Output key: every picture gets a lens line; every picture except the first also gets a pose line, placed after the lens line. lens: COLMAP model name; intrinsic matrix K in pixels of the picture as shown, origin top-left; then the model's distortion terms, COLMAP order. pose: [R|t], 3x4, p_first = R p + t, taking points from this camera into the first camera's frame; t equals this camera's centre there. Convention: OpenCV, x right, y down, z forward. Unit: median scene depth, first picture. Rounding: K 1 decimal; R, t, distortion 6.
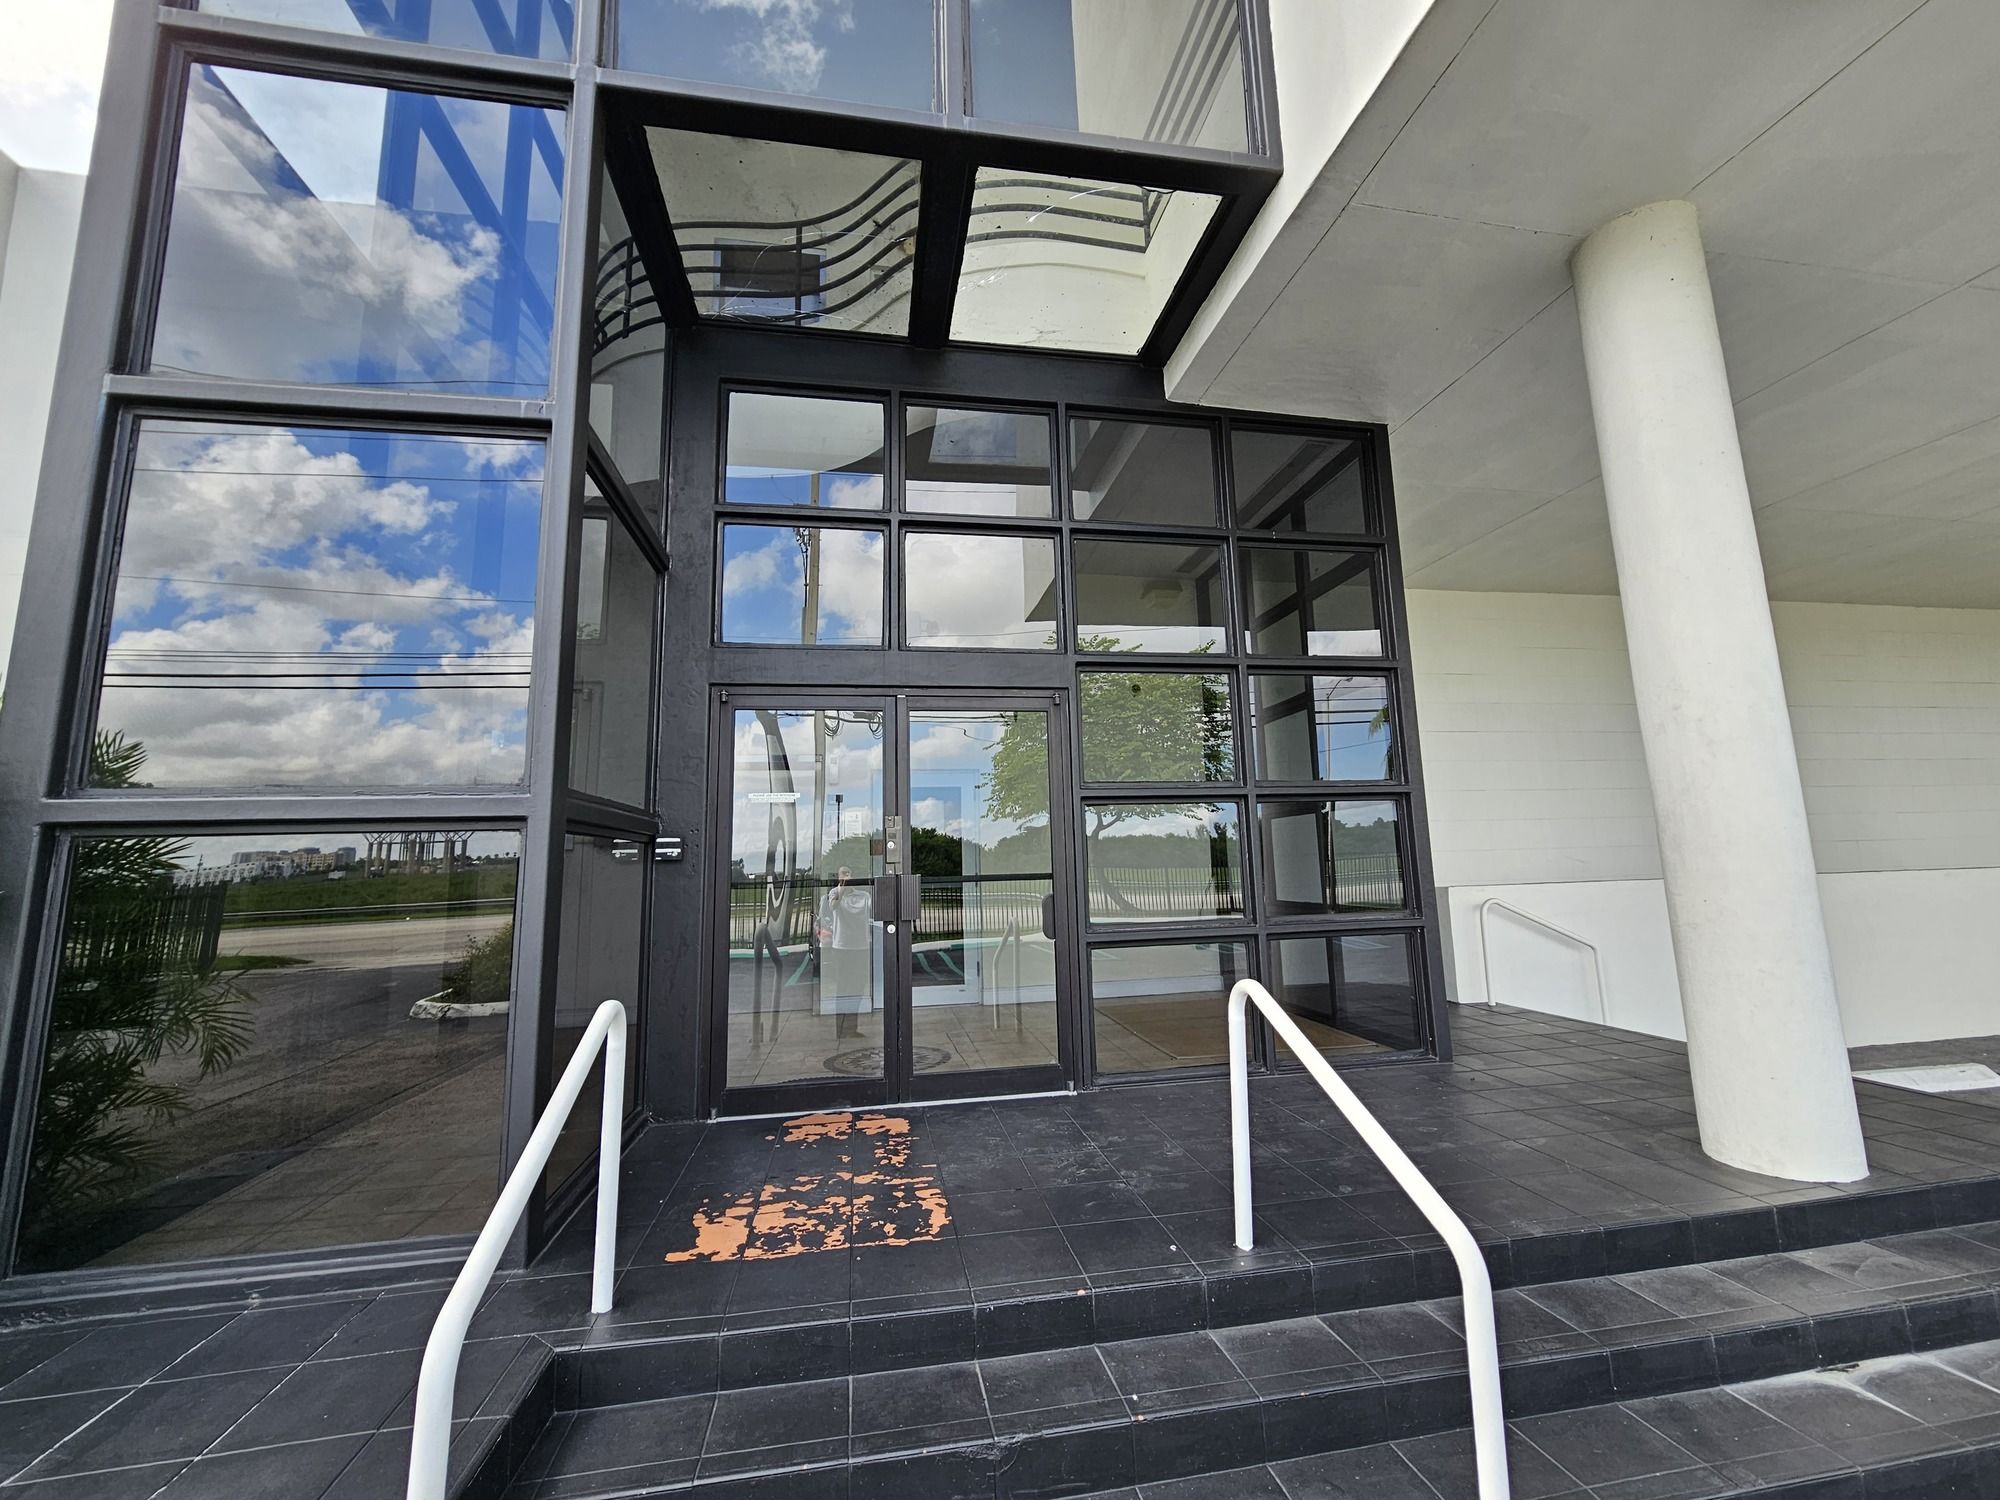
lens RADIAL K [[825.2, 0, 1006.1], [0, 825.2, 743.4], [0, 0, 1]] dist [-0.003136, -0.000363]
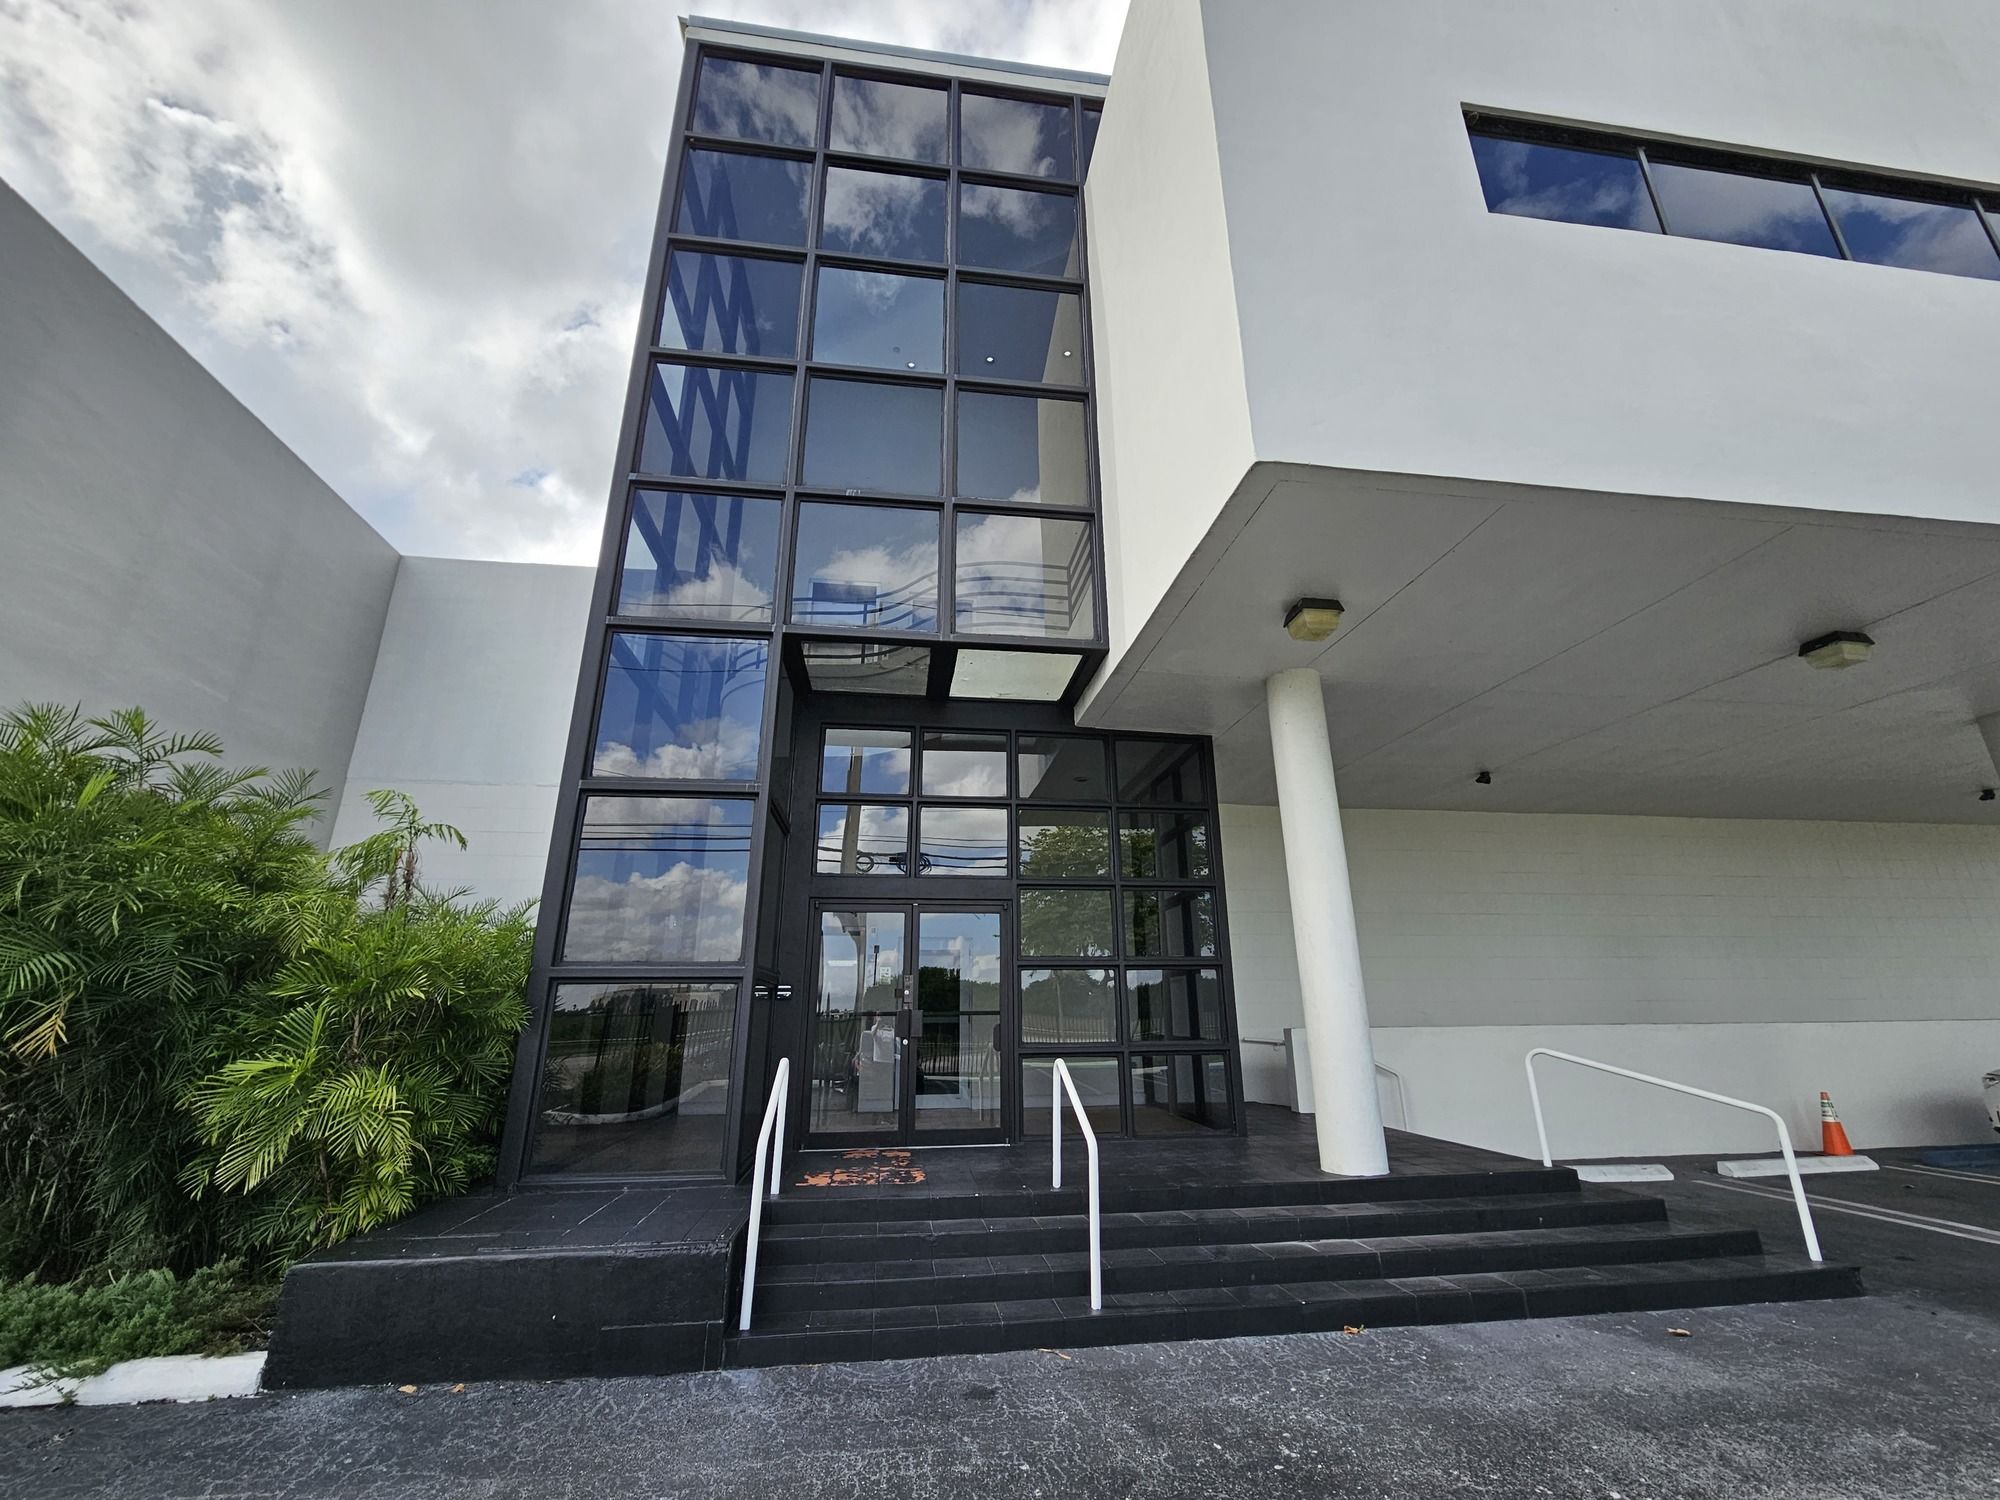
lens RADIAL K [[825.2, 0, 1006.1], [0, 825.2, 743.4], [0, 0, 1]] dist [-0.003136, -0.000363]
pose [[0.999137, 0.005290, -0.041195, 0.133769], [-0.012081, 0.985983, -0.166405, -0.103146], [0.039738, 0.166759, 0.985197, -0.766360]]
